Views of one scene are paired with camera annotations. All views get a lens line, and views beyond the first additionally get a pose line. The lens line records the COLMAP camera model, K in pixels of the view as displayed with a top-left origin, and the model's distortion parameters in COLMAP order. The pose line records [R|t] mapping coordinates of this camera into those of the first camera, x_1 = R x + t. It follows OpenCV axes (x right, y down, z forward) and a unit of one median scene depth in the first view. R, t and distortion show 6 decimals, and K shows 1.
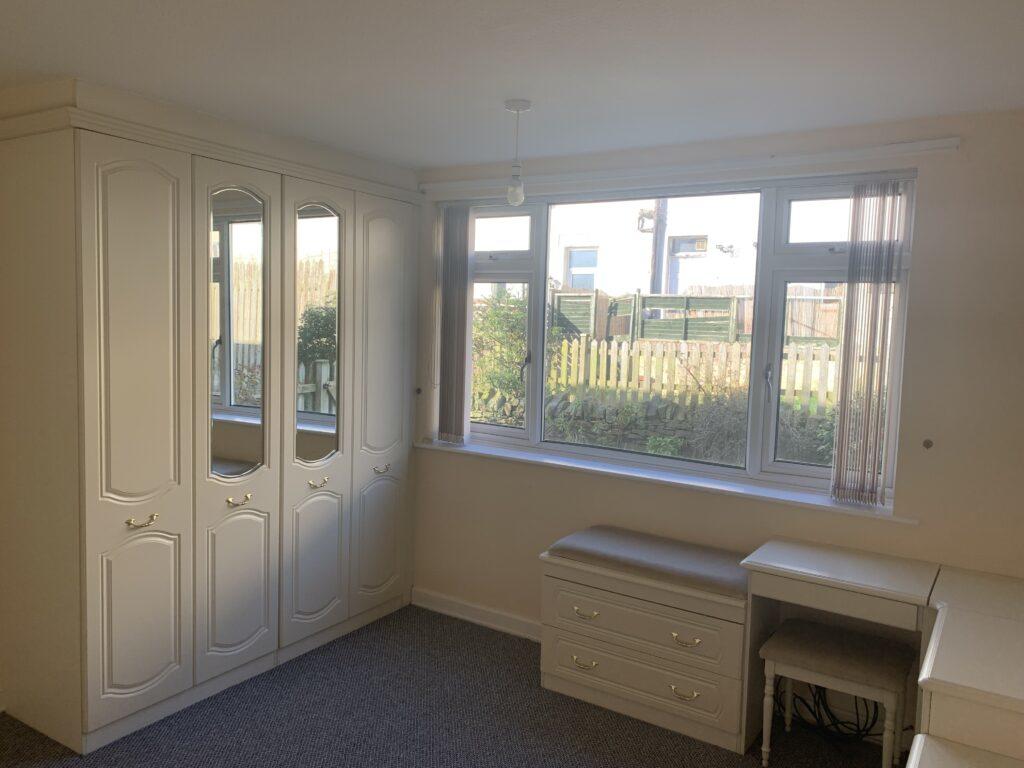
lens RADIAL K [[781.0, 0, 515.4], [0, 781.0, 390.2], [0, 0, 1]] dist [0.045461, -0.041076]
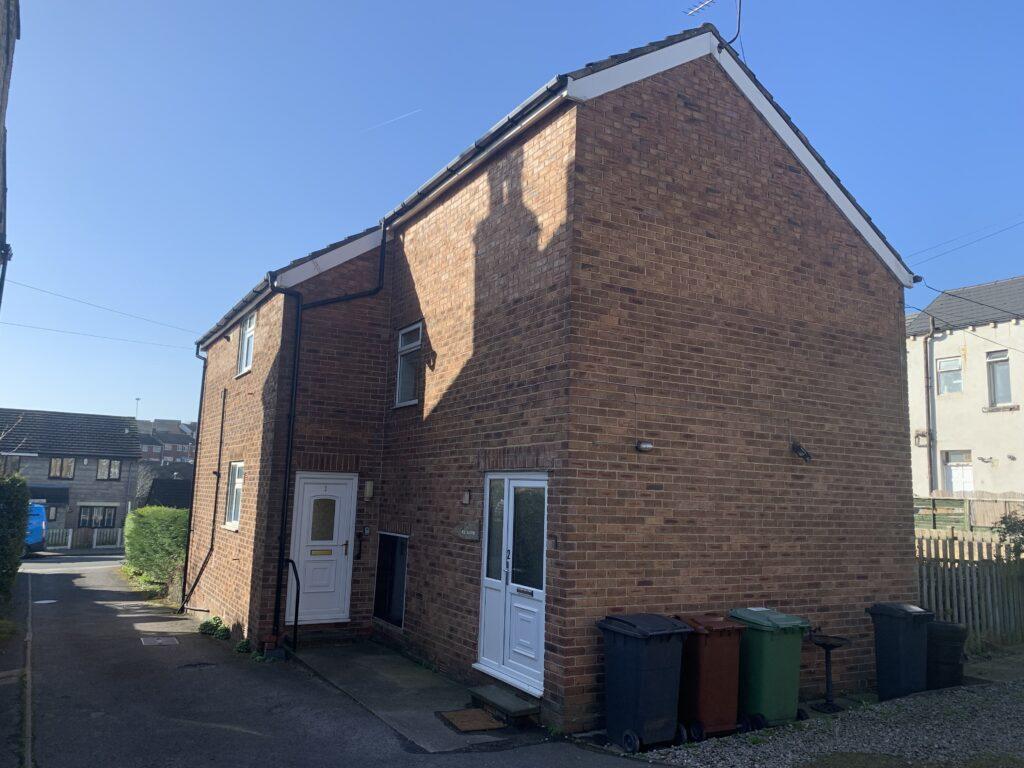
lens RADIAL K [[781.0, 0, 511.6], [0, 781.0, 383.9], [0, 0, 1]] dist [0.045461, -0.041076]
pose [[0.890586, -0.061723, -0.450608, 0.194663], [-0.049635, 0.971642, -0.231191, 0.046643], [0.452099, 0.228261, 0.862266, -0.611425]]
